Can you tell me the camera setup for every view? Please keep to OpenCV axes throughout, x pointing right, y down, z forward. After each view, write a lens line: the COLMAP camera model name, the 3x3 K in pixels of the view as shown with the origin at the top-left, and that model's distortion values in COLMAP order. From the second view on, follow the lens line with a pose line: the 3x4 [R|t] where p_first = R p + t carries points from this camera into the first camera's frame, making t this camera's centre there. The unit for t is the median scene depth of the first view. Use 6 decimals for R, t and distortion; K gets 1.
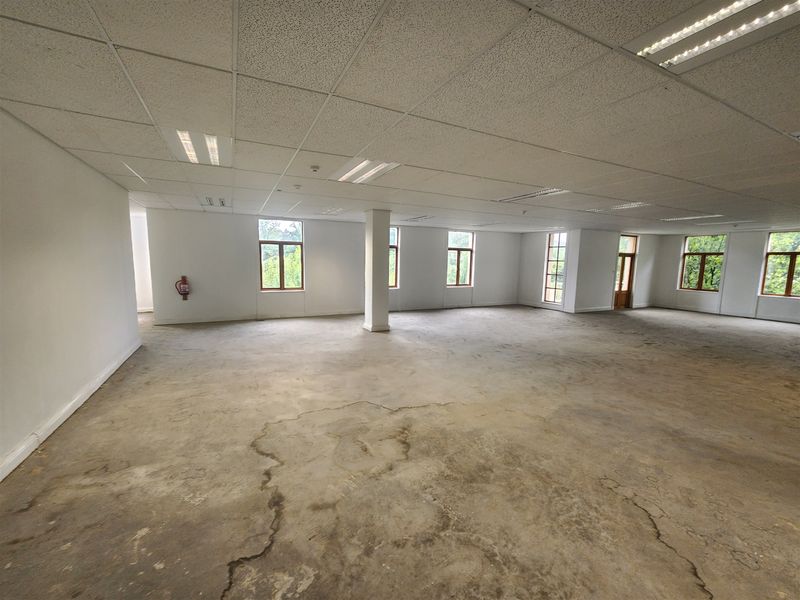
lens RADIAL K [[328.0, 0, 400.0], [0, 328.0, 300.0], [0, 0, 1]] dist [0.001479, -0.003907]
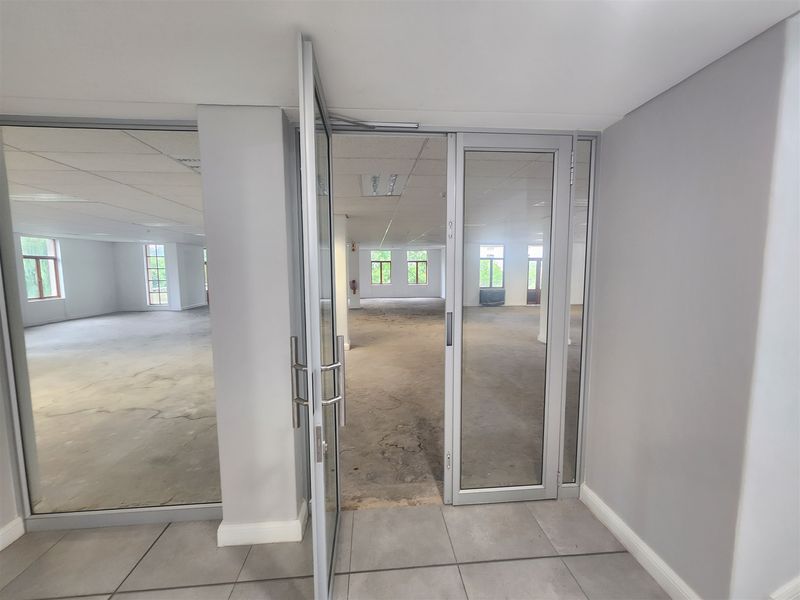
lens RADIAL K [[328.0, 0, 400.0], [0, 328.0, 300.0], [0, 0, 1]] dist [0.001479, -0.003907]
pose [[0.366611, -0.105624, 0.924359, -0.292762], [0.118098, 0.990781, 0.066375, 0.015276], [-0.922849, 0.084831, 0.375705, -0.220655]]
